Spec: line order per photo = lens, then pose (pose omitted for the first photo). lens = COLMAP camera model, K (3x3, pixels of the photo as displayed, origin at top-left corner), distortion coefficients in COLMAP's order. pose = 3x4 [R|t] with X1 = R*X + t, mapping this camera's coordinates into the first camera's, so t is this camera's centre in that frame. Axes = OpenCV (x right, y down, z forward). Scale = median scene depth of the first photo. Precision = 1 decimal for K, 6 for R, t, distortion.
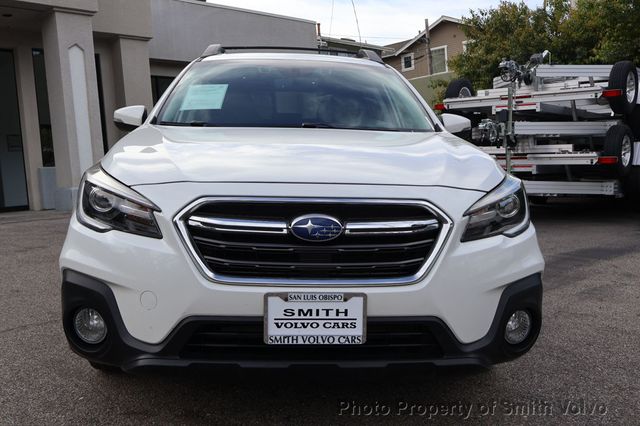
lens RADIAL K [[629.2, 0, 318.9], [0, 629.2, 210.8], [0, 0, 1]] dist [0.005246, 0.000000]
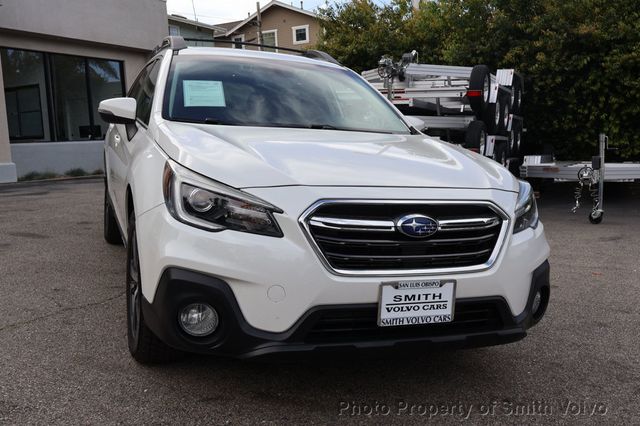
lens RADIAL K [[629.2, 0, 314.8], [0, 629.2, 215.8], [0, 0, 1]] dist [0.005246, 0.000000]
pose [[0.959041, -0.010605, 0.283070, -0.503418], [-0.000654, 0.999213, 0.039650, -0.036863], [-0.283268, -0.038211, 0.958279, -0.070102]]
